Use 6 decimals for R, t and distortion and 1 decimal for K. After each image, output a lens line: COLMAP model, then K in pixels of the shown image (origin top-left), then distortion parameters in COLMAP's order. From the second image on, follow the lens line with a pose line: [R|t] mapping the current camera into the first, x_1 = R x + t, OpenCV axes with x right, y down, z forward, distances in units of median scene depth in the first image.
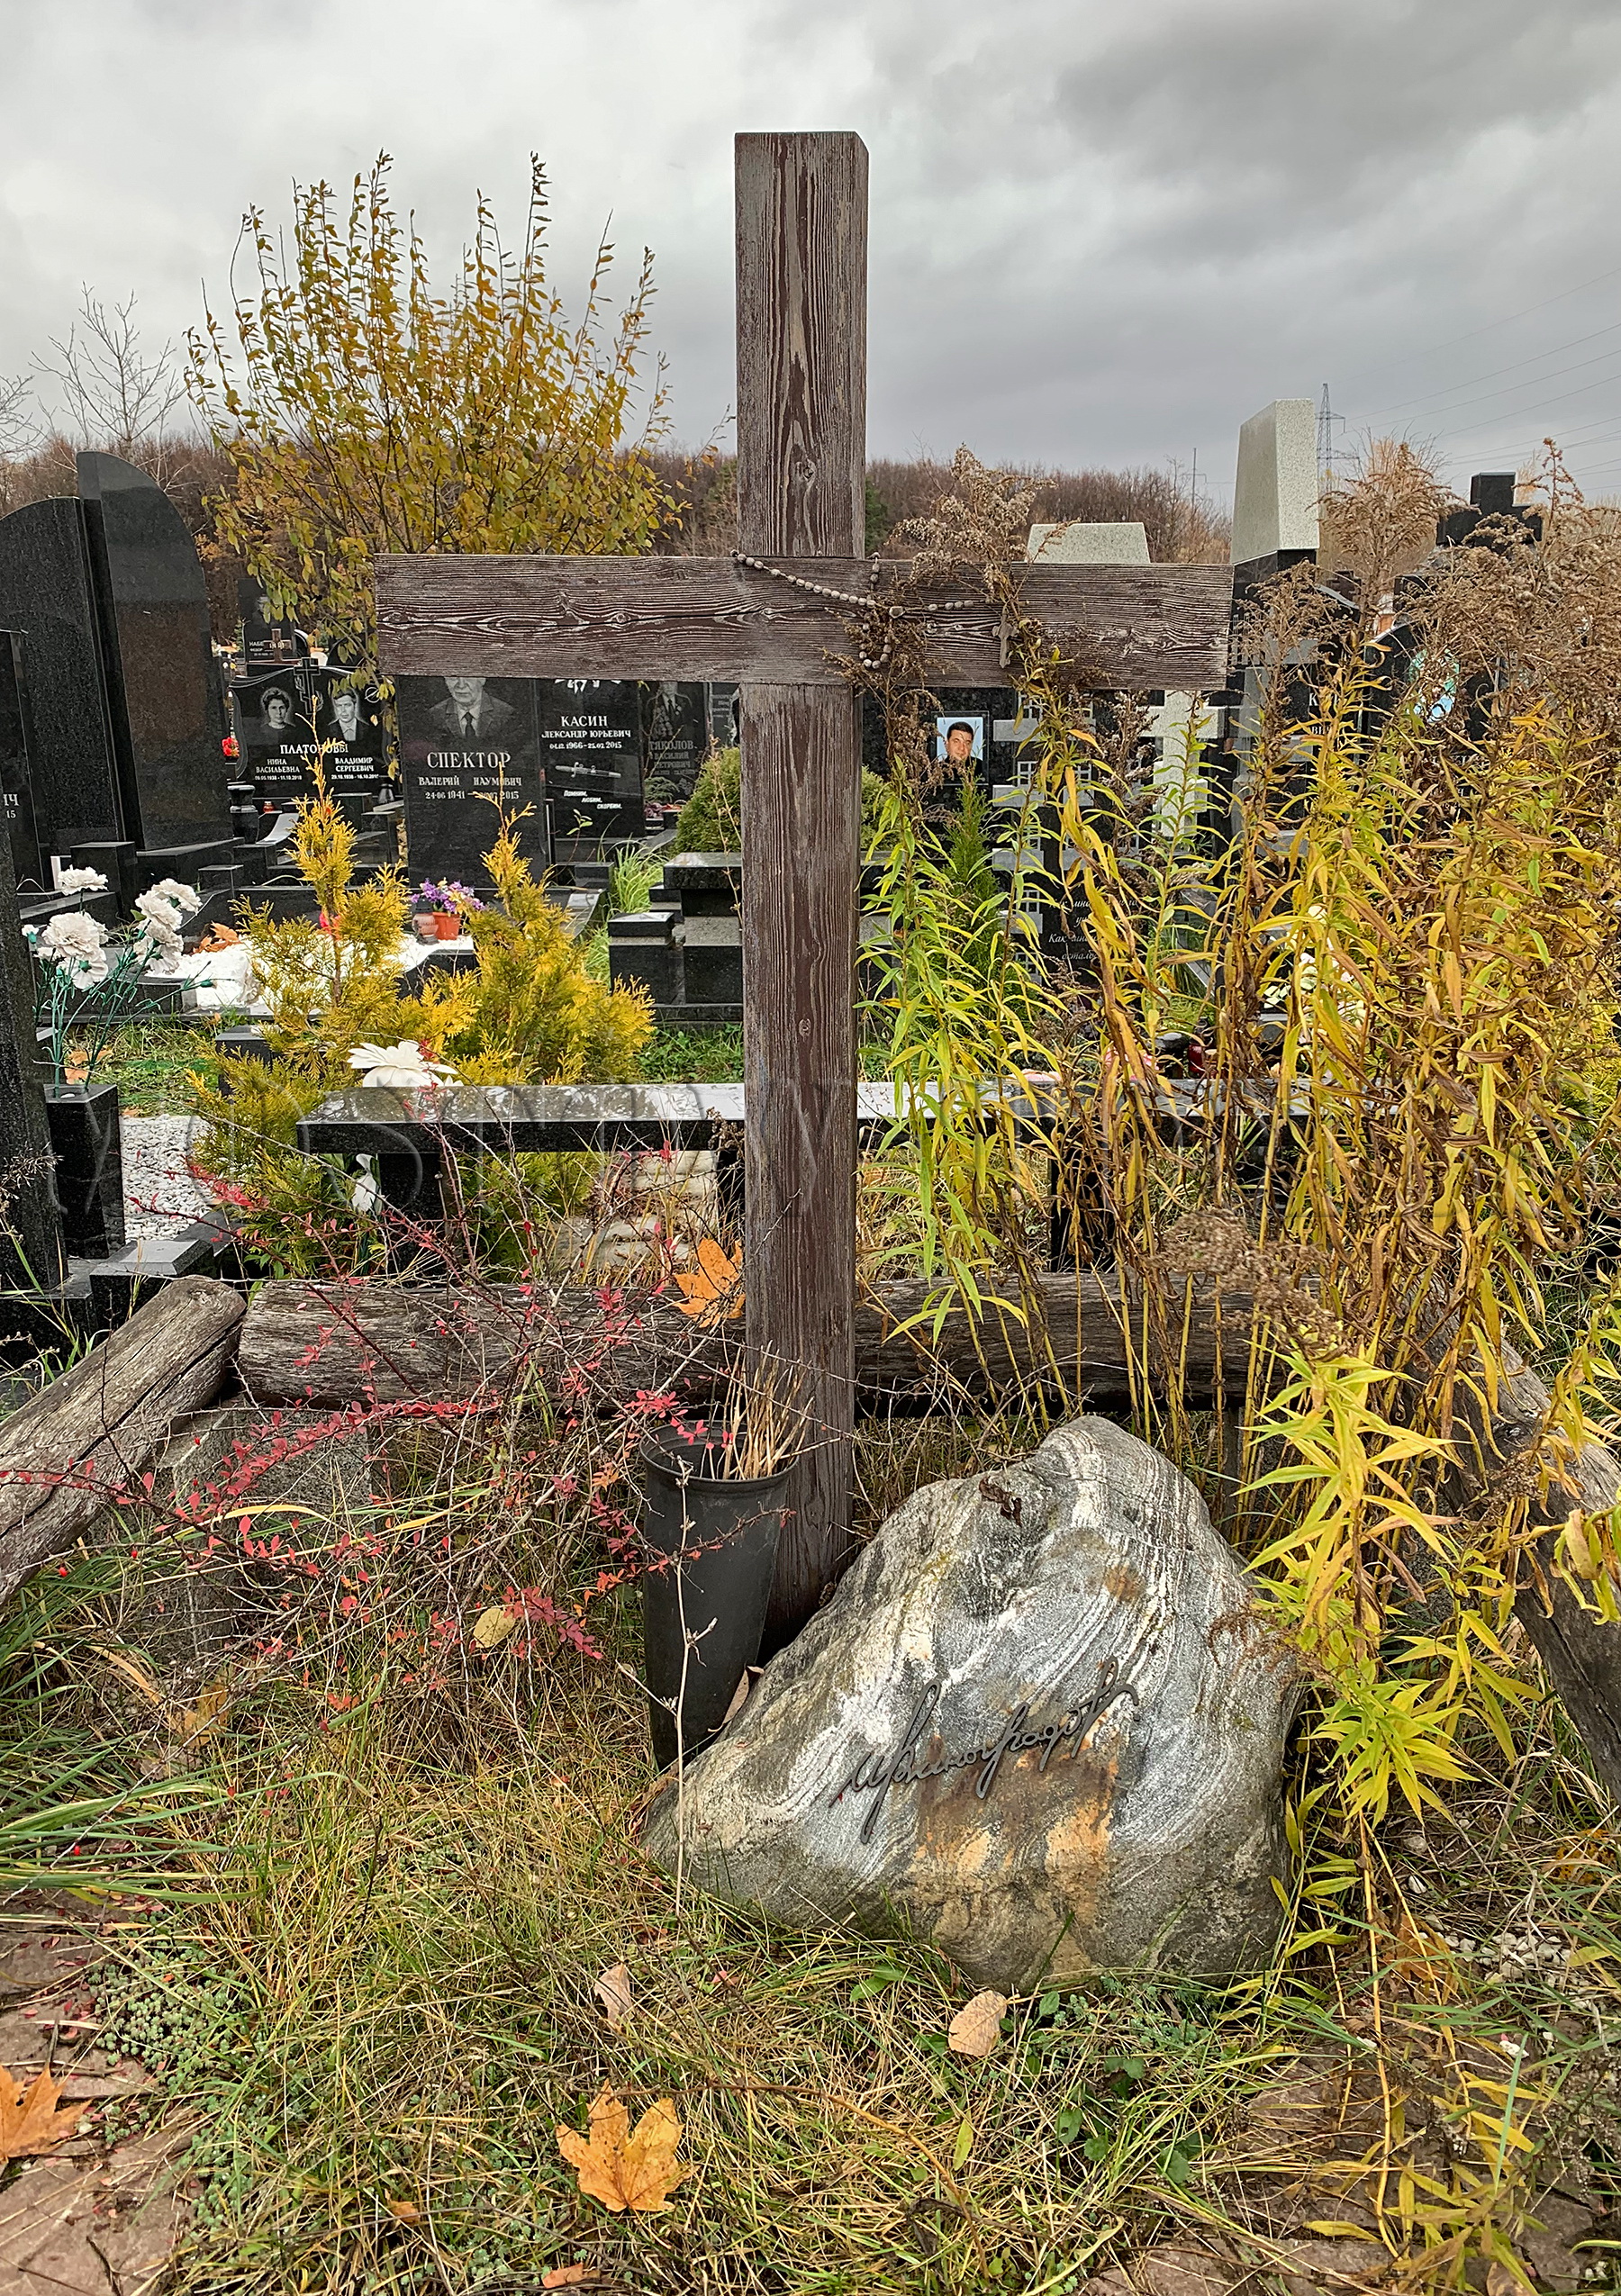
lens RADIAL K [[2030.3, 0, 810.5], [0, 2030.3, 1148.0], [0, 0, 1]] dist [0.017594, -0.121153]
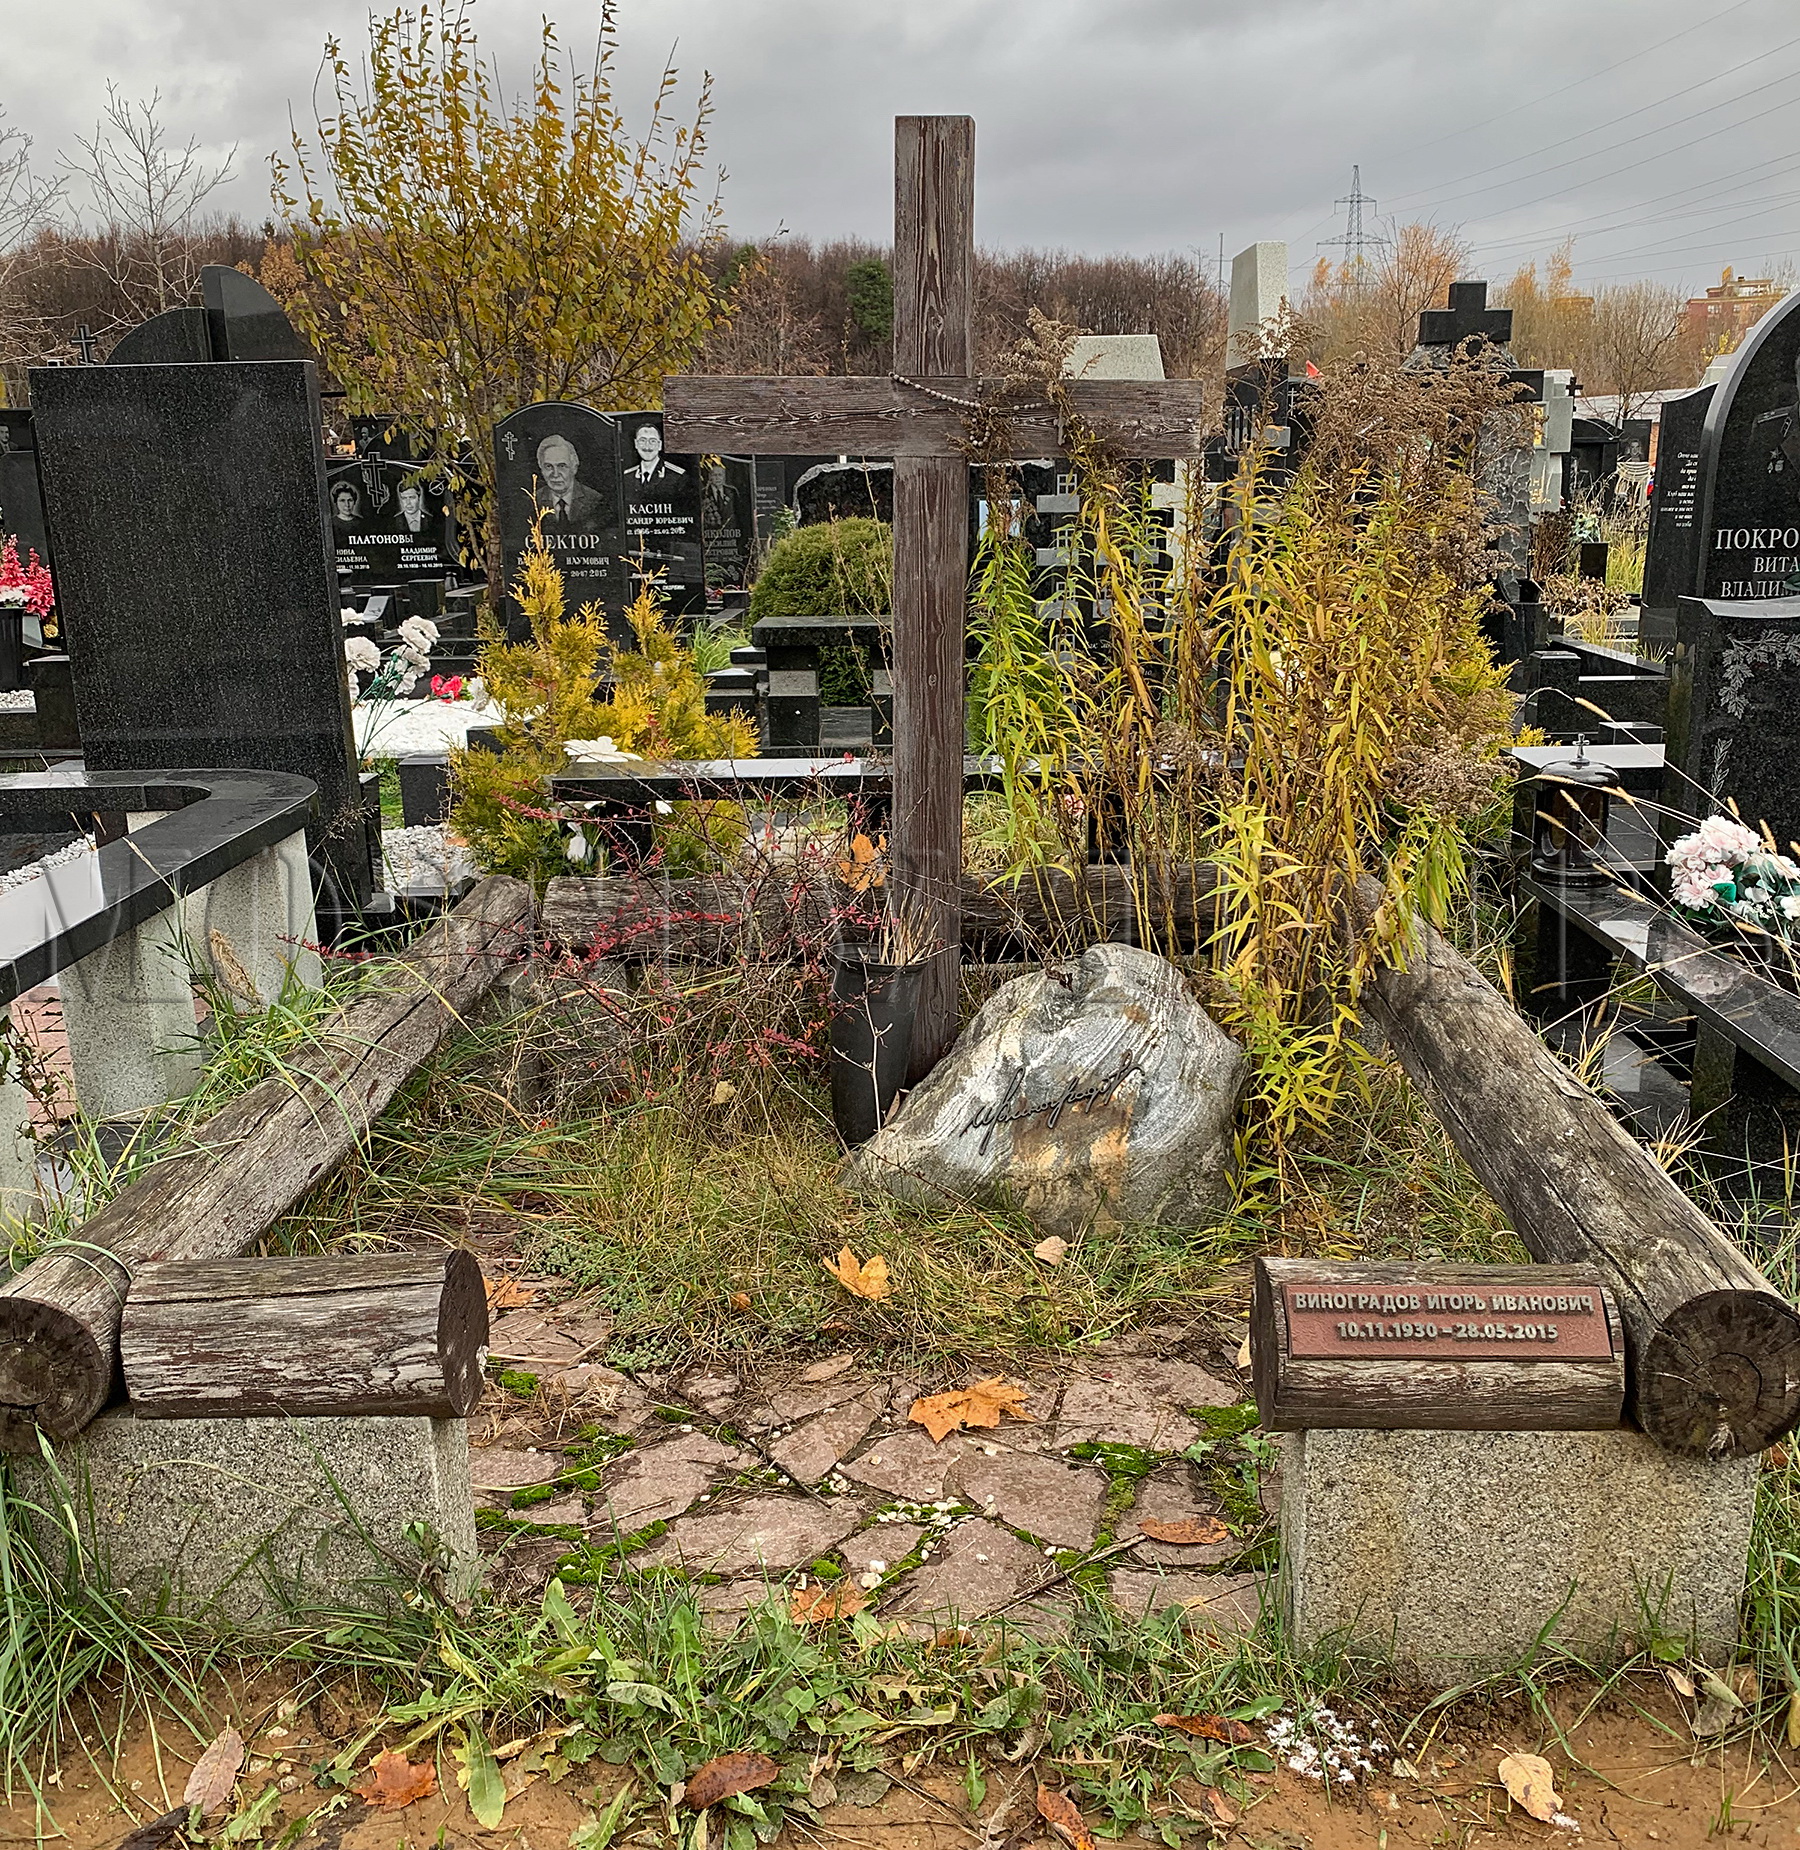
lens RADIAL K [[1721.5, 0, 900.0], [0, 1721.5, 925.0], [0, 0, 1]] dist [0.092677, -0.345137]
pose [[0.999895, -0.009221, 0.011190, -0.051939], [0.008843, 0.999406, 0.033313, 0.099118], [-0.011491, -0.033210, 0.999382, -0.392231]]
